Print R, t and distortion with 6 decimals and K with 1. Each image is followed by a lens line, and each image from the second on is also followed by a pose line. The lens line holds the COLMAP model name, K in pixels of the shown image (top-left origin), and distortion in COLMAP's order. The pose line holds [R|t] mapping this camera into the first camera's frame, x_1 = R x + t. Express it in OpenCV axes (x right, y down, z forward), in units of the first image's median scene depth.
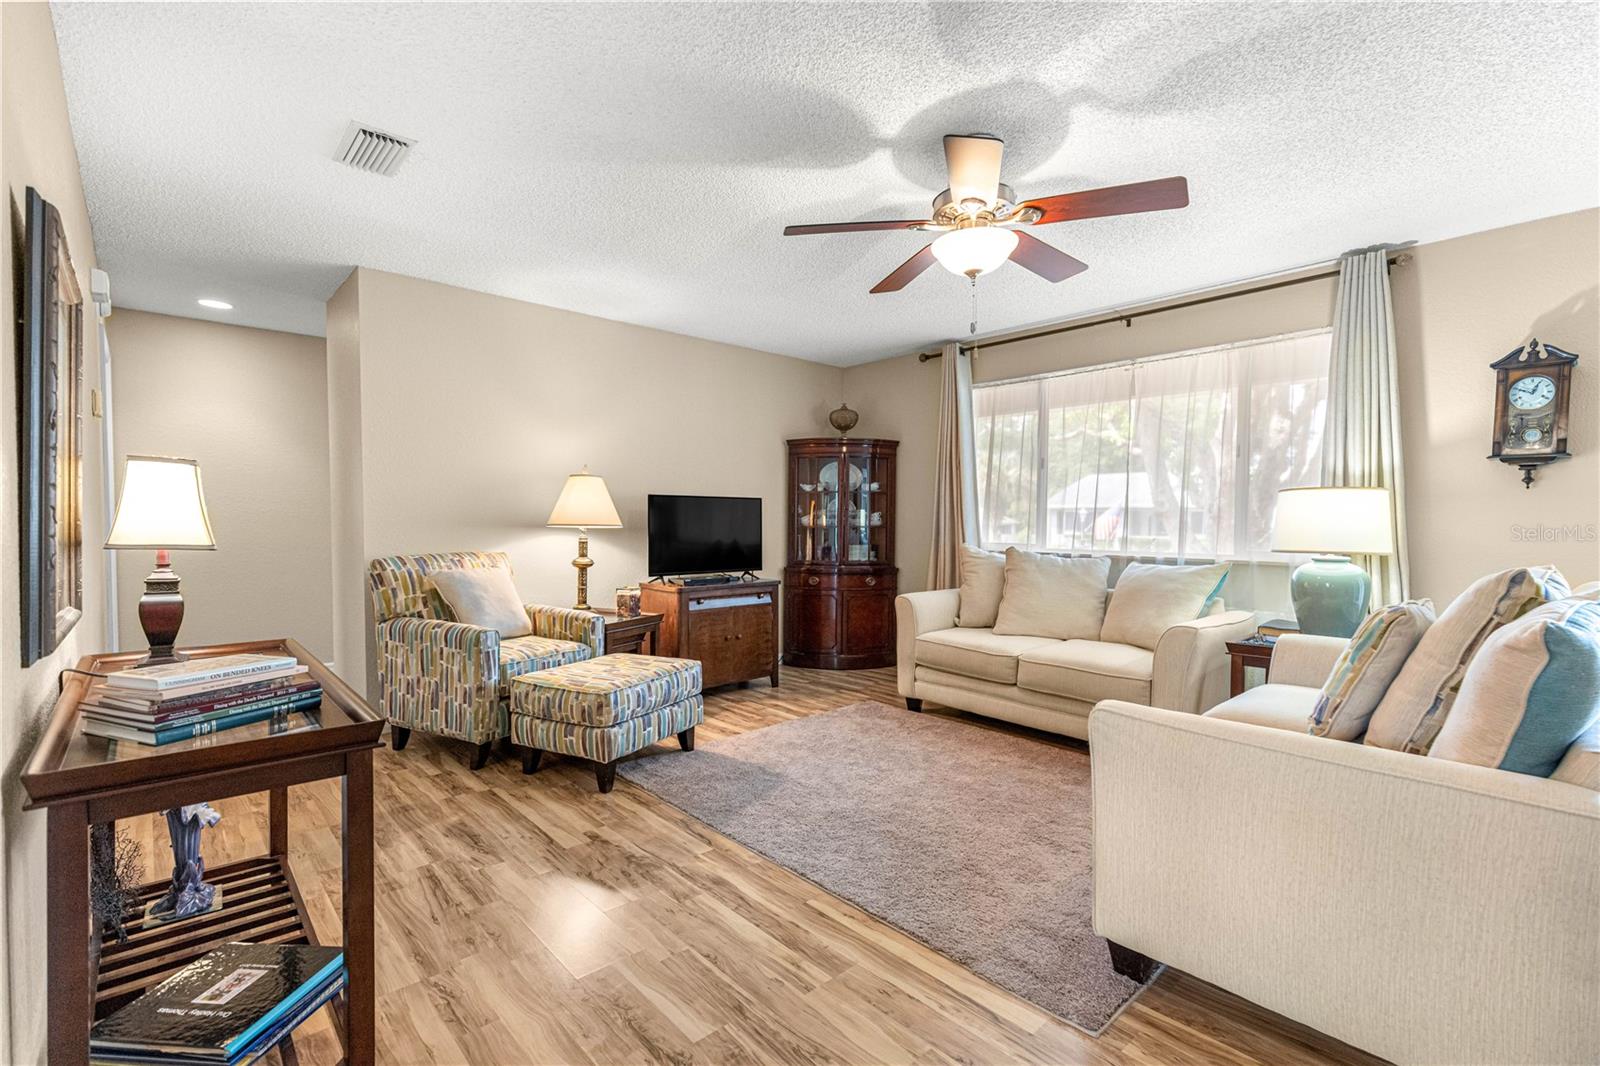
lens RADIAL K [[719.7, 0, 813.3], [0, 719.7, 537.1], [0, 0, 1]] dist [0.008555, -0.002110]
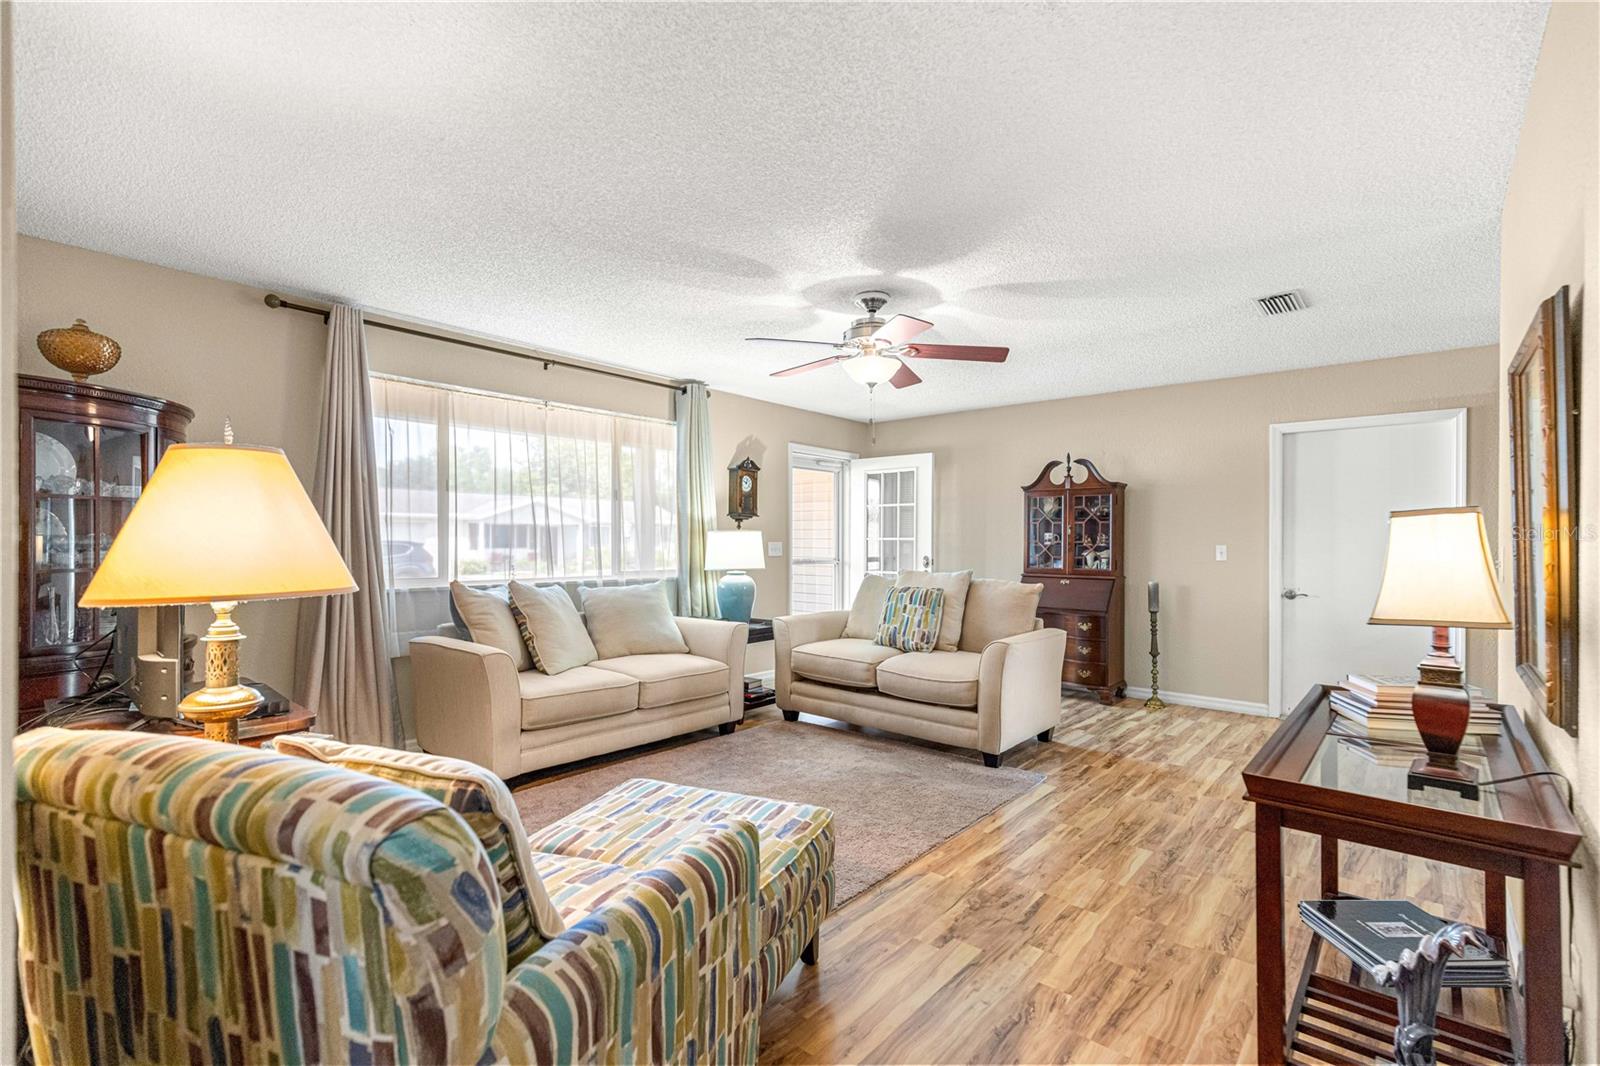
lens RADIAL K [[719.7, 0, 794.3], [0, 719.7, 533.8], [0, 0, 1]] dist [0.008555, -0.002110]
pose [[-0.110252, 0.003000, 0.993899, -0.968499], [0.010387, 0.999944, -0.001866, -0.055902], [-0.993849, 0.010118, -0.110277, 1.078947]]
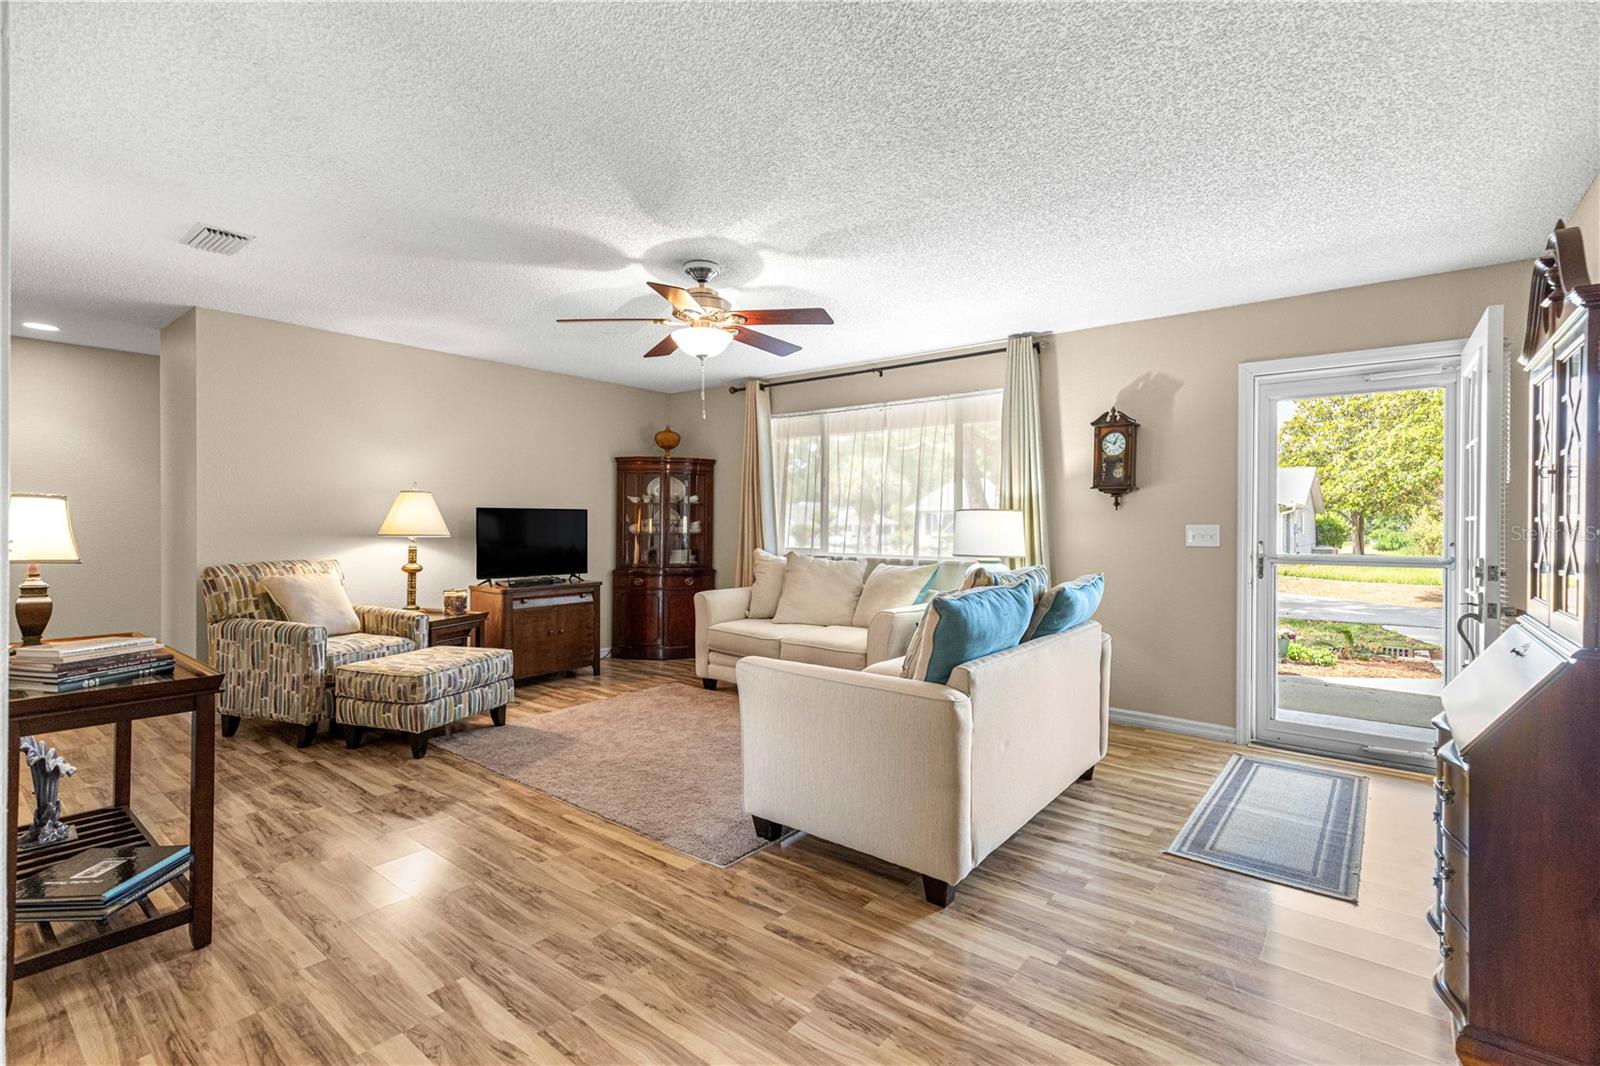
lens RADIAL K [[719.7, 0, 811.5], [0, 719.7, 519.4], [0, 0, 1]] dist [0.008555, -0.002110]
pose [[0.987594, 0.000997, 0.157024, 0.172966], [0.003040, 0.999671, -0.025471, -0.014717], [-0.156998, 0.025632, 0.987266, -0.313405]]
